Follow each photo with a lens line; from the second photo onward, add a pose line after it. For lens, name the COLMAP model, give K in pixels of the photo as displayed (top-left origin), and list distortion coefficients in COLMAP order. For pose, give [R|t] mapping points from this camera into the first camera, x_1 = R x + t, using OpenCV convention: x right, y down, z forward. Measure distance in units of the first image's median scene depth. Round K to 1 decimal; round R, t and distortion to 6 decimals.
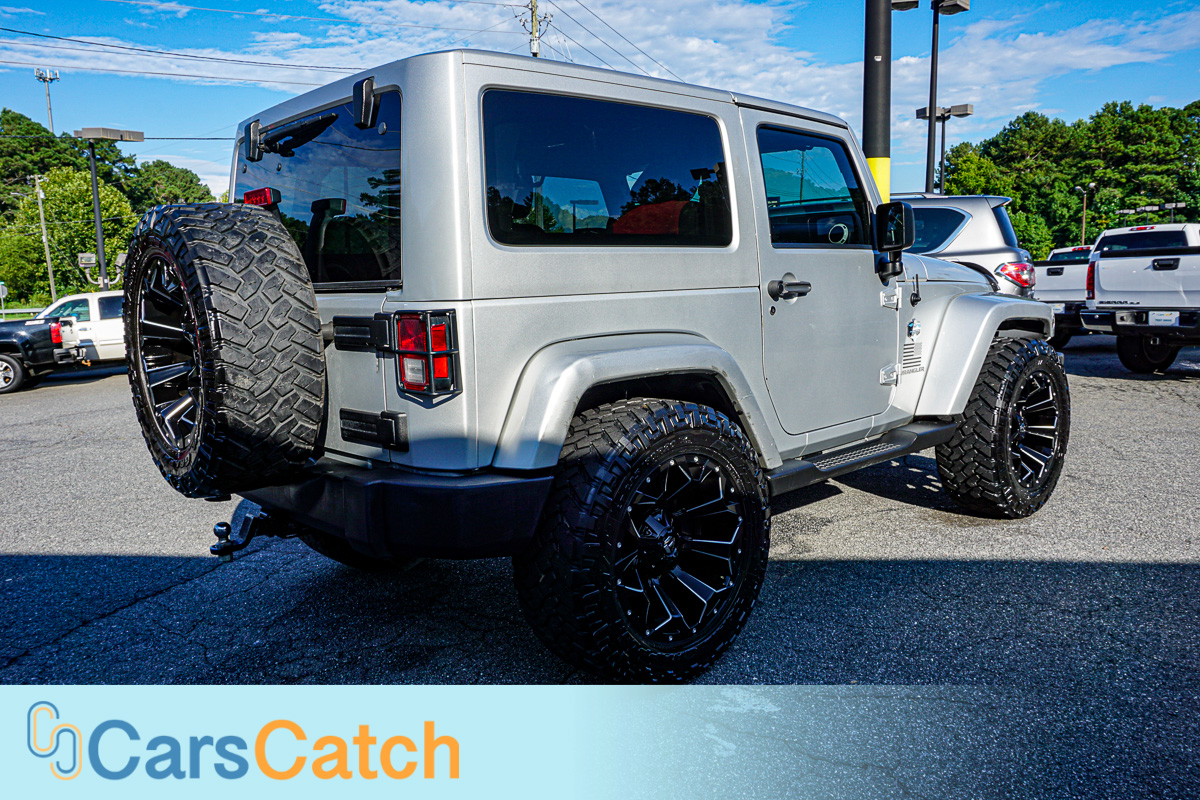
lens RADIAL K [[915.2, 0, 597.9], [0, 915.2, 405.9], [0, 0, 1]] dist [-0.026104, 0.013486]
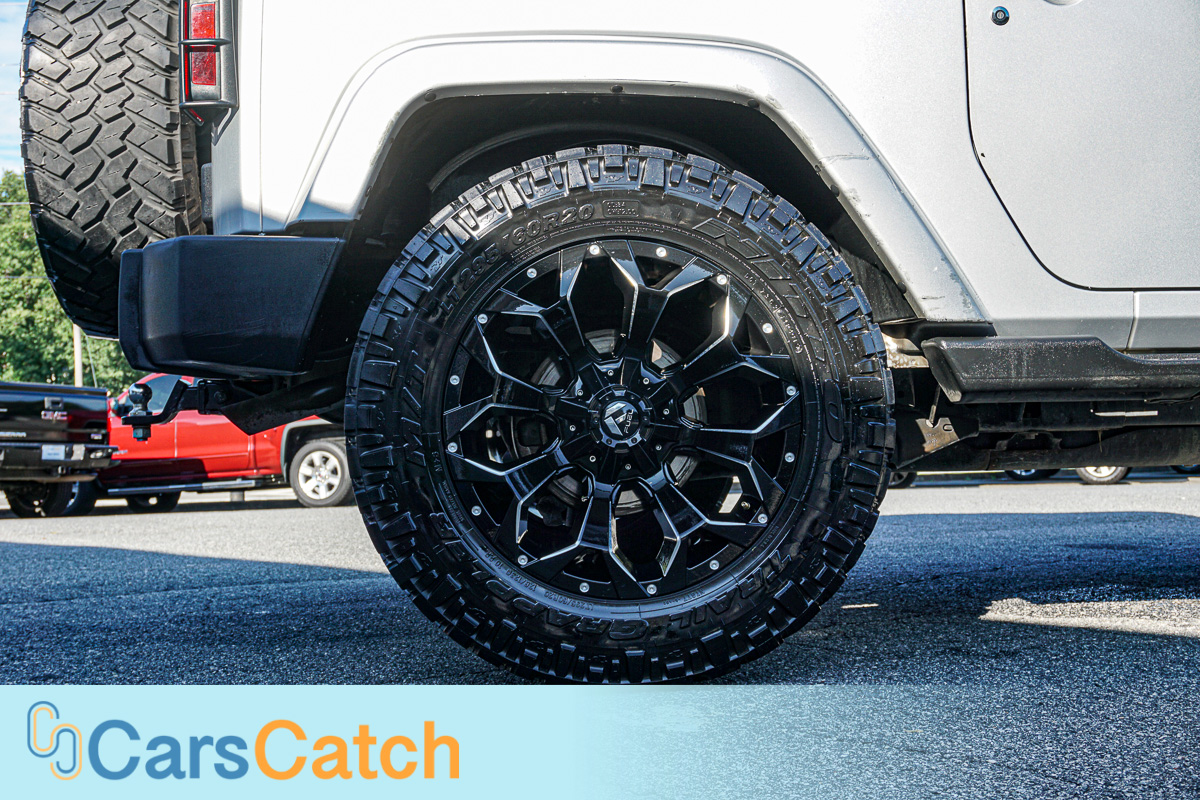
lens RADIAL K [[1534.1, 0, 609.1], [0, 1534.1, 397.0], [0, 0, 1]] dist [-0.057972, 0.000000]
pose [[0.776059, 0.009209, -0.630593, 0.539270], [-0.097659, 0.989587, -0.105736, 0.200901], [0.623053, 0.143640, 0.768877, 0.274258]]
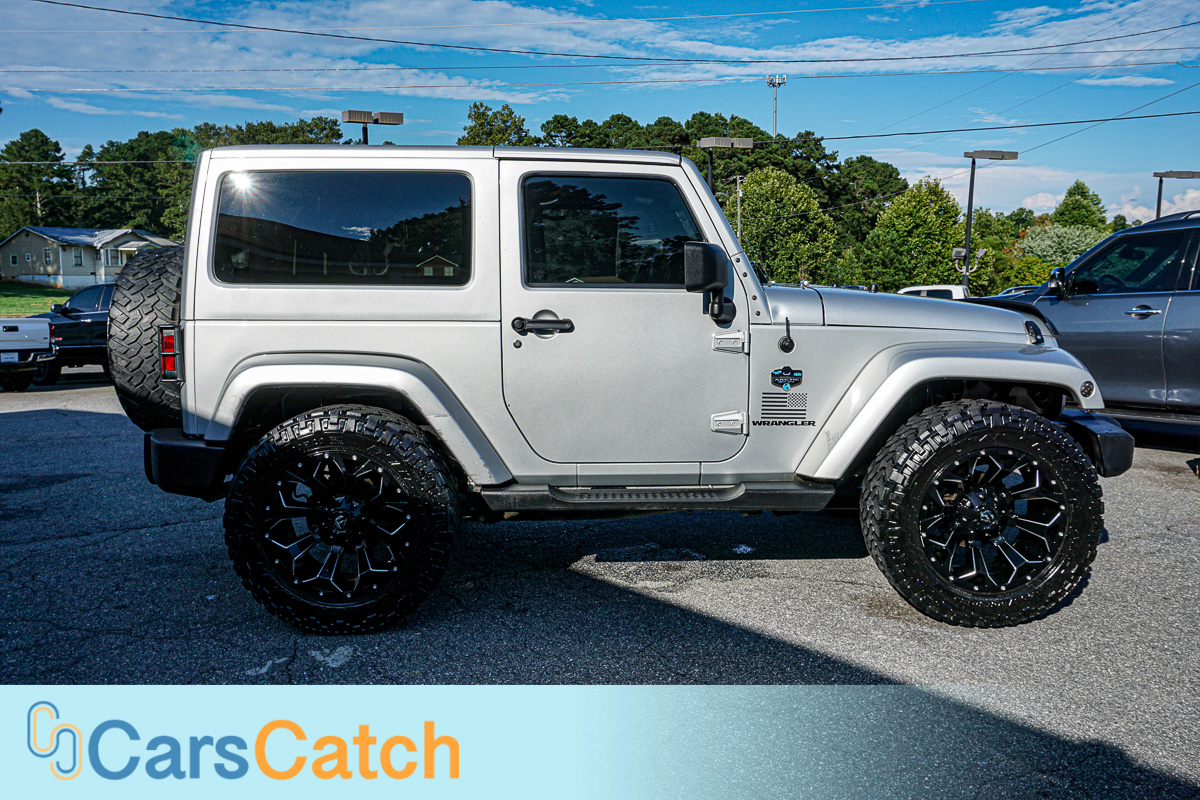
lens RADIAL K [[979.7, 0, 594.4], [0, 979.7, 394.4], [0, 0, 1]] dist [-0.029434, 0.021651]
pose [[0.751023, 0.108747, -0.651259, 1.027757], [-0.119894, 0.992407, 0.027452, -0.086759], [0.649300, 0.057465, 0.758358, 0.169541]]
